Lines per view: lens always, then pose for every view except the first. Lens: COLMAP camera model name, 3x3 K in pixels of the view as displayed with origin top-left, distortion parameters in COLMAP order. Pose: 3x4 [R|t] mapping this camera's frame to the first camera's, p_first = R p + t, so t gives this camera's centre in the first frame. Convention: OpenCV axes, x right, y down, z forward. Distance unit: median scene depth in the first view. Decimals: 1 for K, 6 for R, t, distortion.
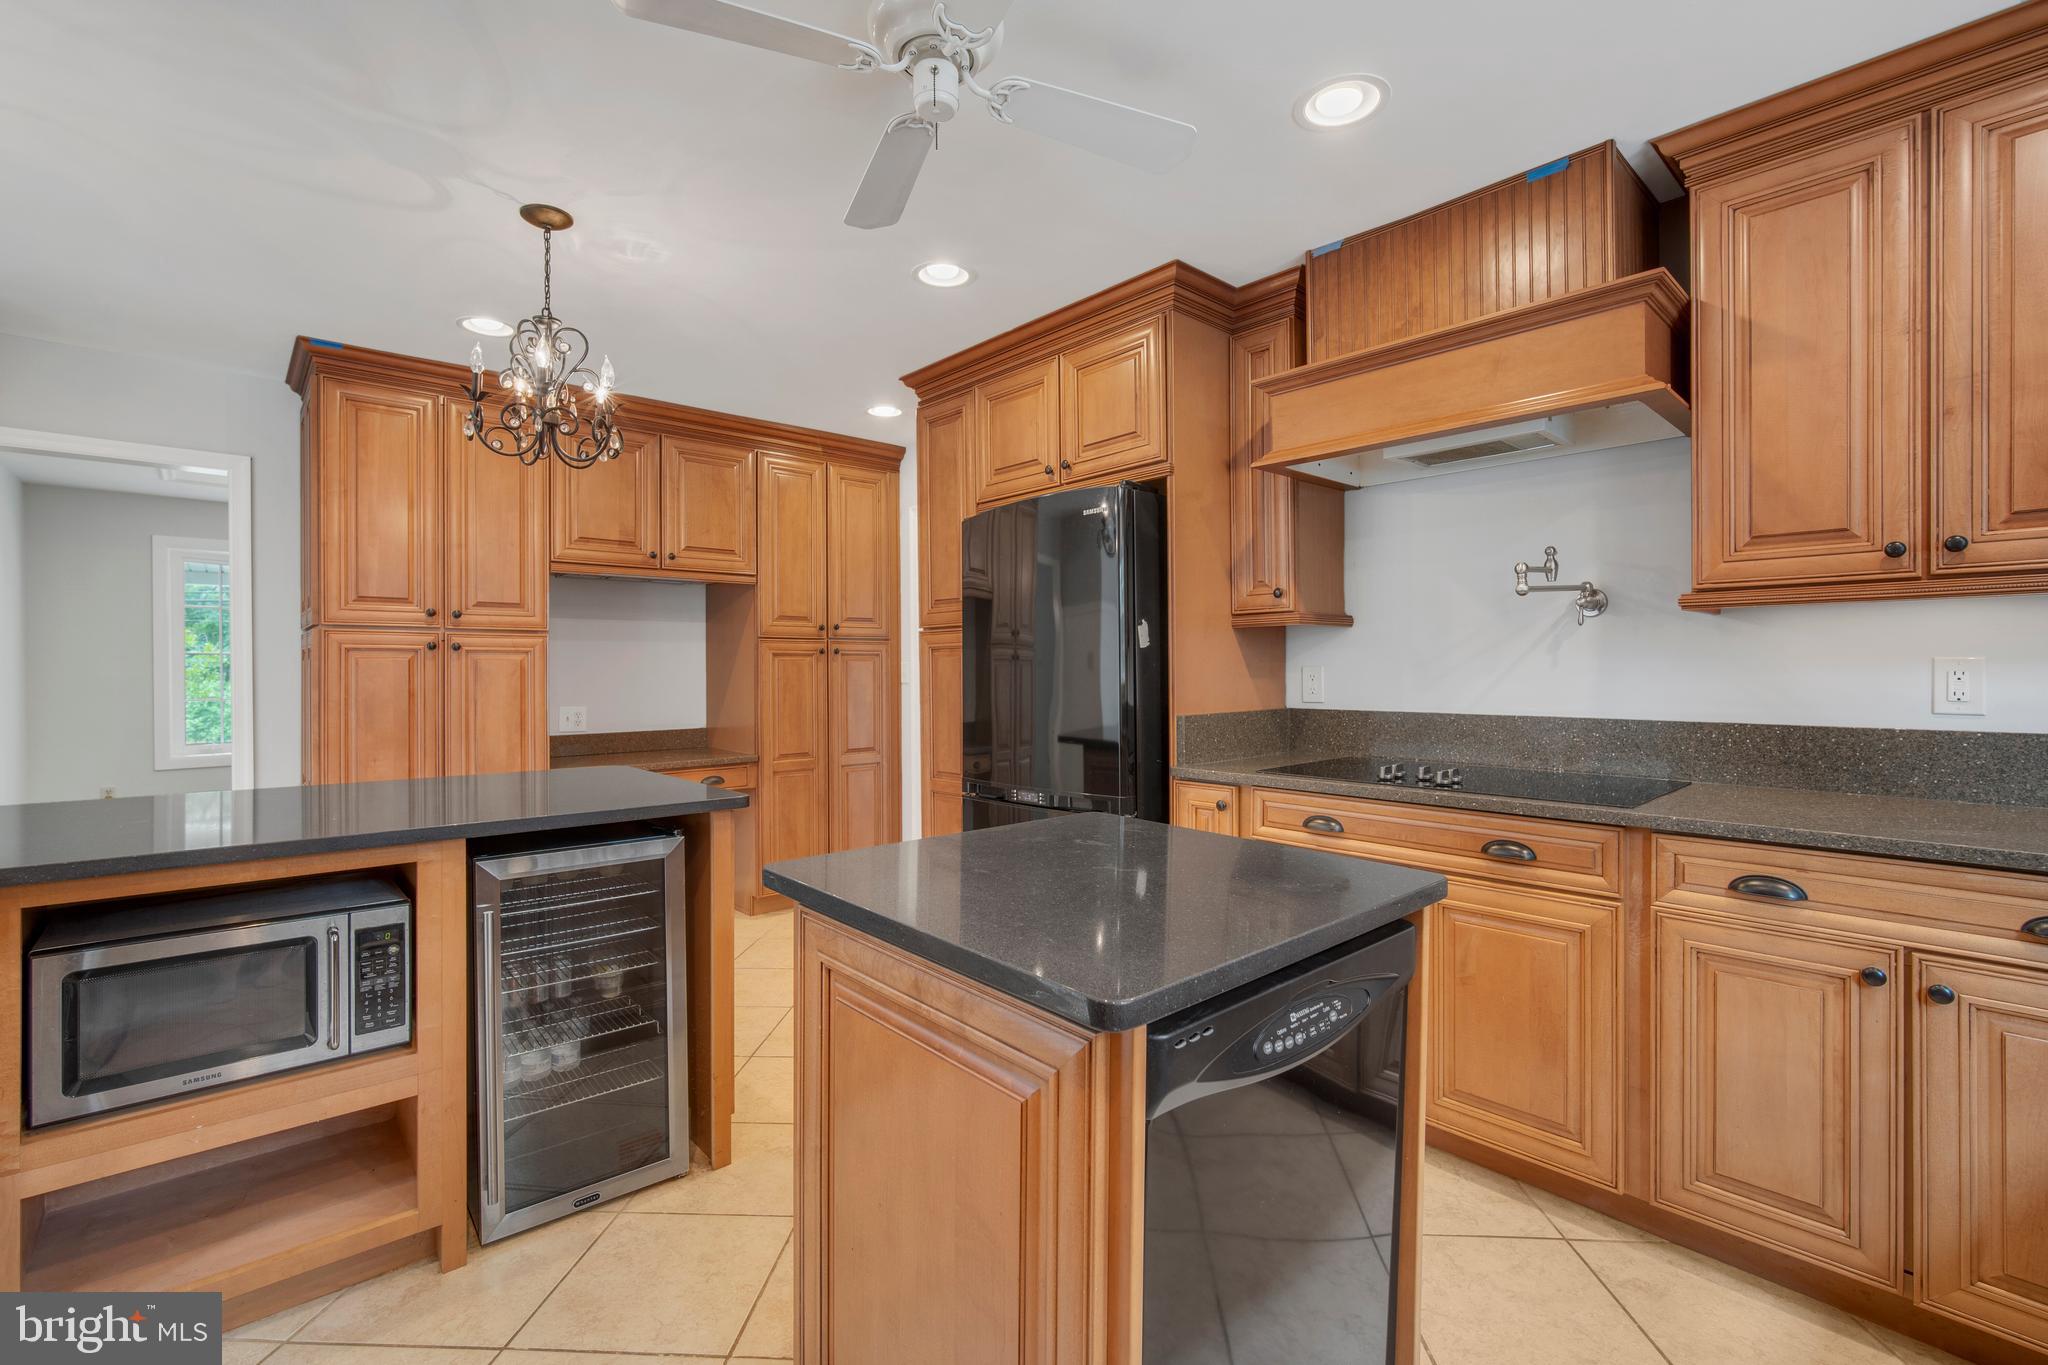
lens RADIAL K [[899.0, 0, 1027.3], [0, 899.0, 677.9], [0, 0, 1]] dist [-0.013699, -0.000086]
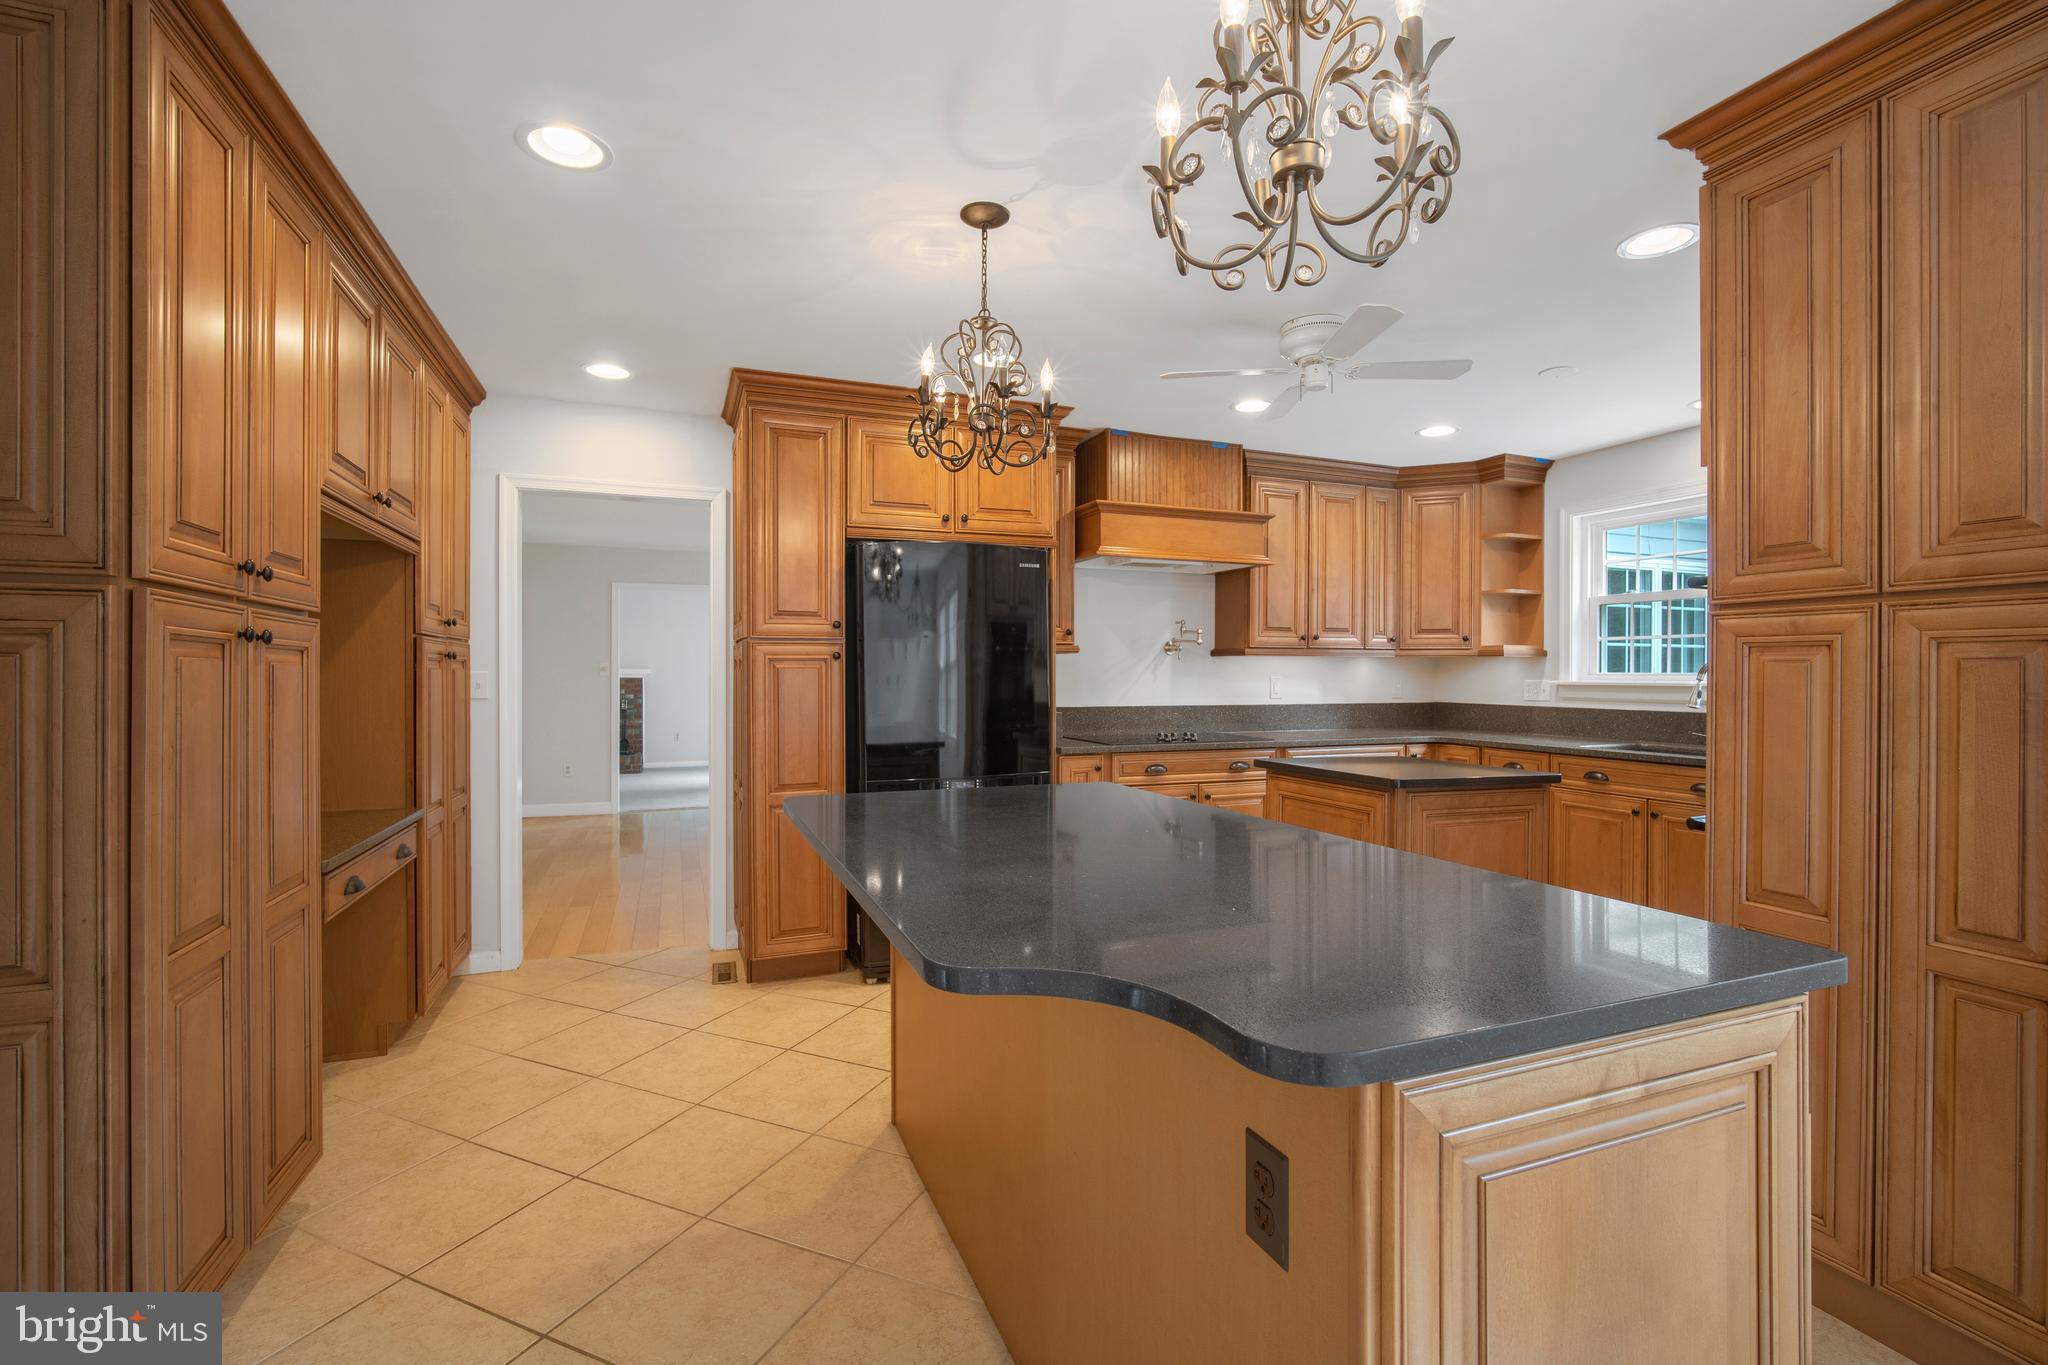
lens RADIAL K [[899.0, 0, 1027.3], [0, 899.0, 677.9], [0, 0, 1]] dist [-0.013699, -0.000086]
pose [[0.347950, 0.000295, 0.937513, -1.520487], [0.005201, 0.999984, -0.002245, -0.015205], [-0.937499, 0.005657, 0.347942, 0.662947]]
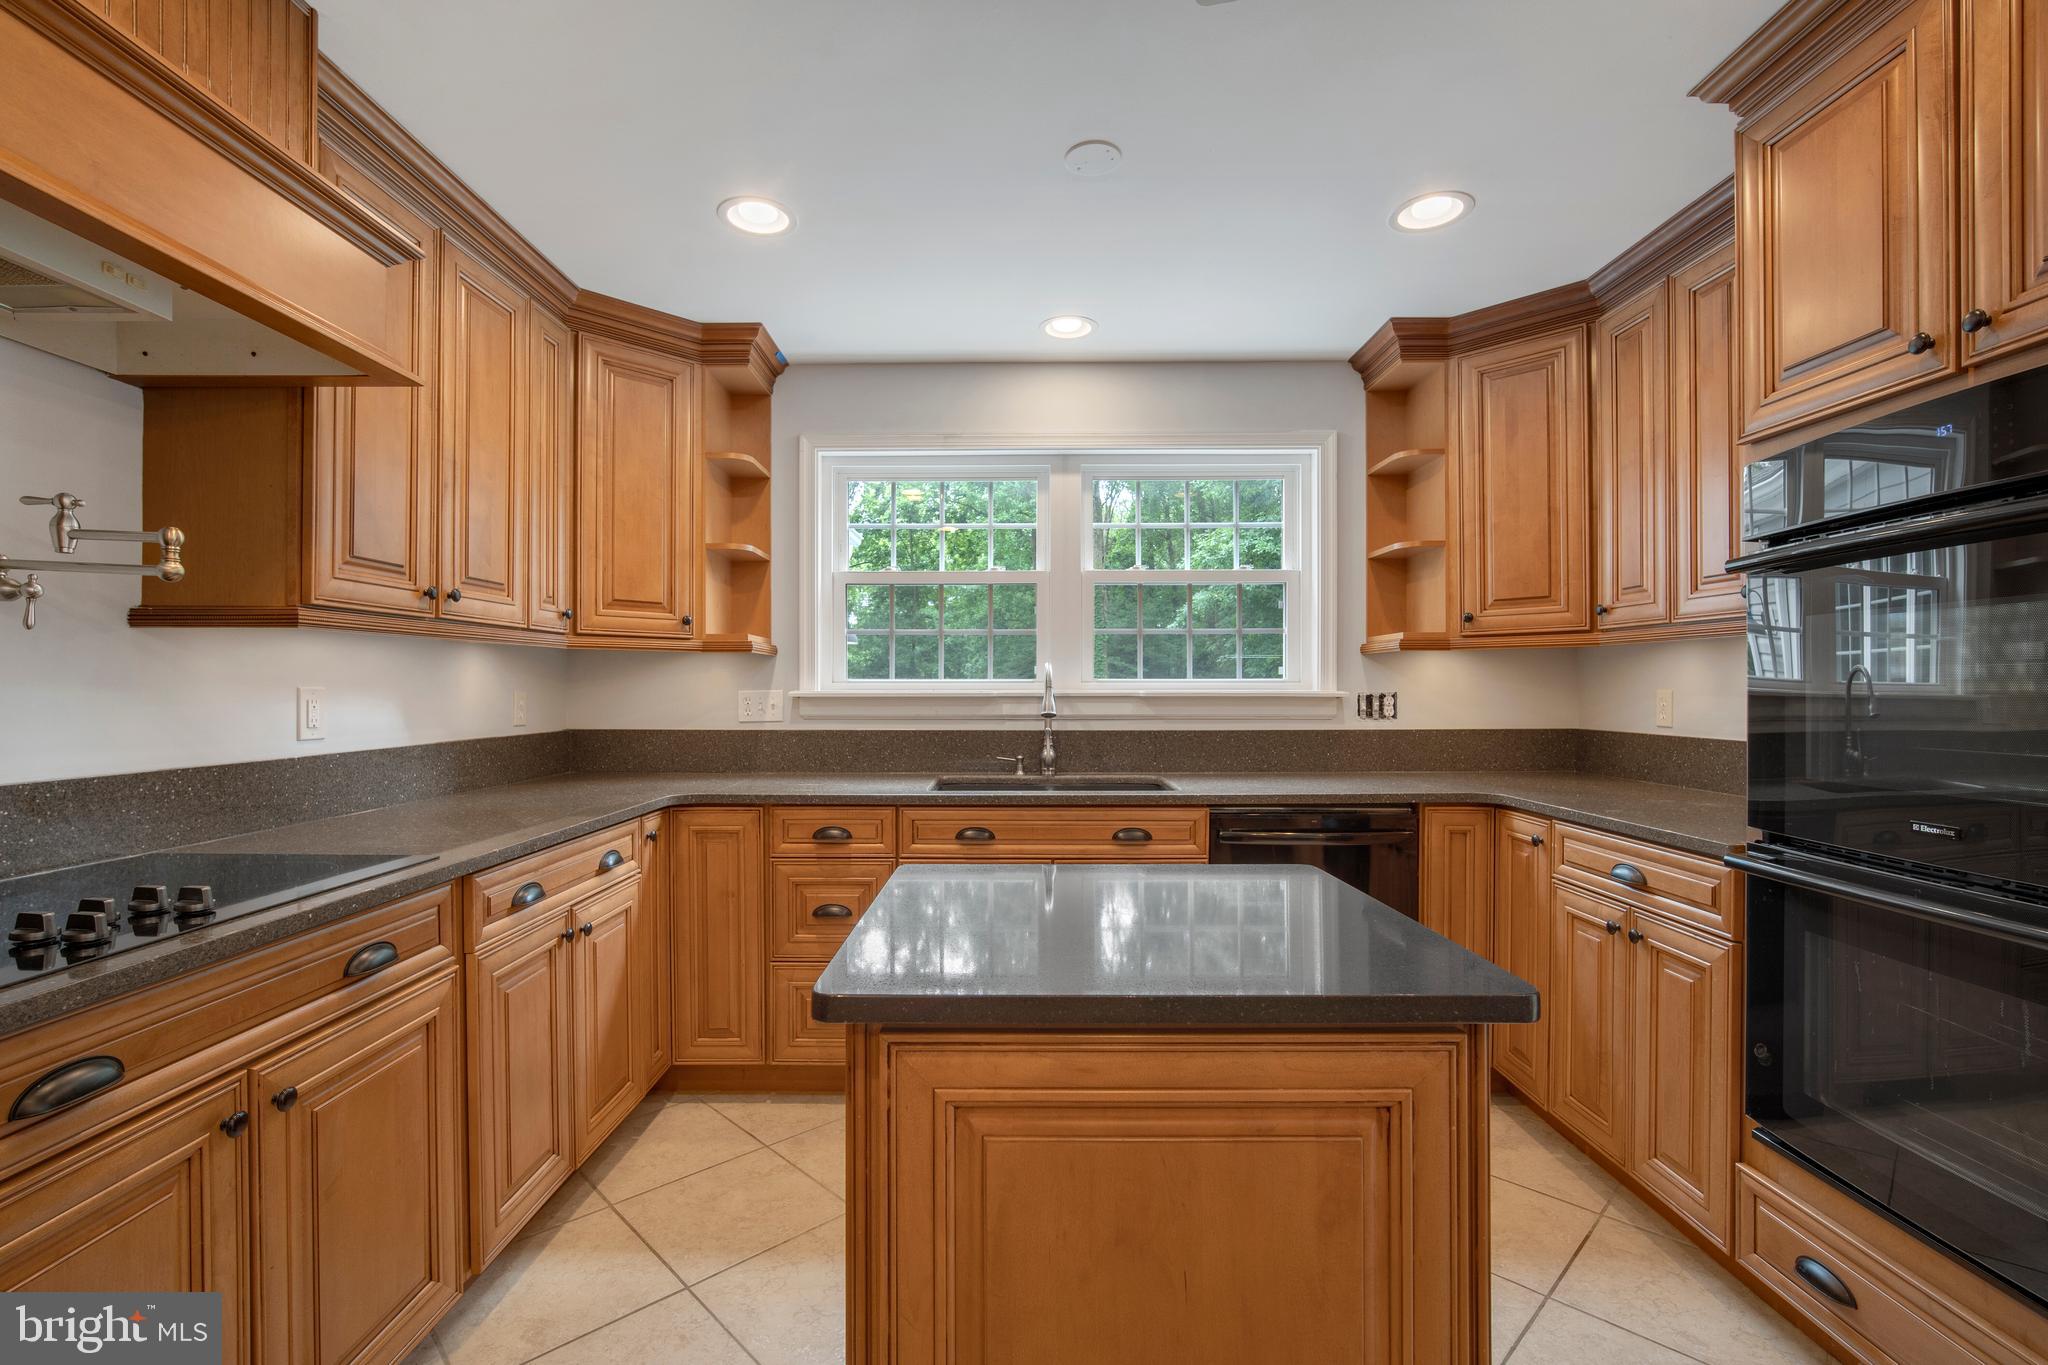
lens RADIAL K [[902.4, 0, 1004.5], [0, 902.4, 688.8], [0, 0, 1]] dist [-0.014957, 0.000027]
pose [[-0.744400, 0.000773, 0.667733, -0.273099], [0.008670, 0.999926, 0.008508, -0.020019], [-0.667677, 0.012123, -0.744352, 1.088073]]
